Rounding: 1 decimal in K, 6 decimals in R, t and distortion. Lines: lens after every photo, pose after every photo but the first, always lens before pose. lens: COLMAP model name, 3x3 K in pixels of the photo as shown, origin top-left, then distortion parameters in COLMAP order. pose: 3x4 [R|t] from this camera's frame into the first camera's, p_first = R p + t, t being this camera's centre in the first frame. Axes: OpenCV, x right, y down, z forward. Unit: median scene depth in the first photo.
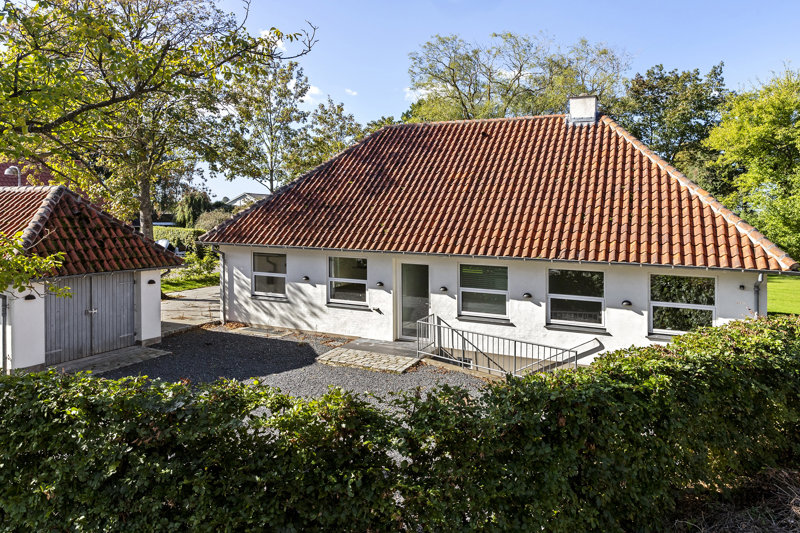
lens RADIAL K [[578.0, 0, 400.0], [0, 578.0, 266.5], [0, 0, 1]] dist [0.042683, -0.001334]
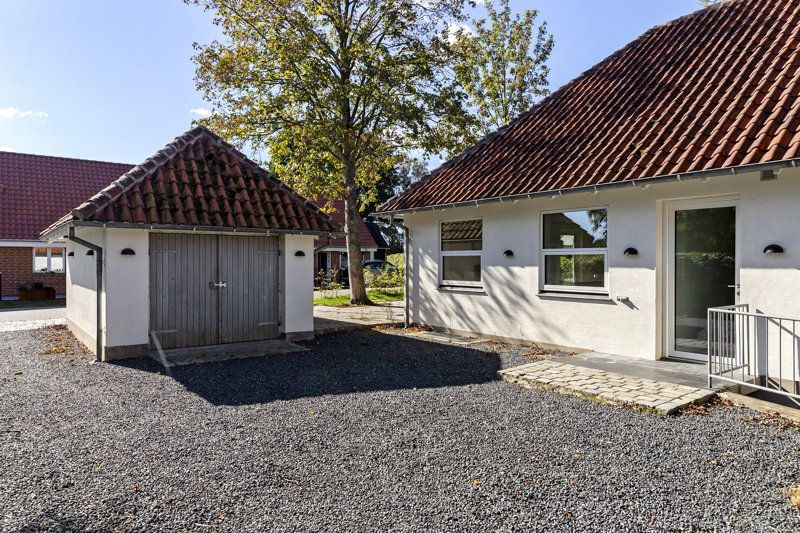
lens RADIAL K [[578.0, 0, 400.0], [0, 578.0, 266.5], [0, 0, 1]] dist [0.042683, -0.001334]
pose [[0.896460, 0.007088, -0.443067, 0.013894], [-0.044809, 0.996197, -0.074727, 0.094268], [0.440852, 0.086844, 0.893369, 0.411767]]
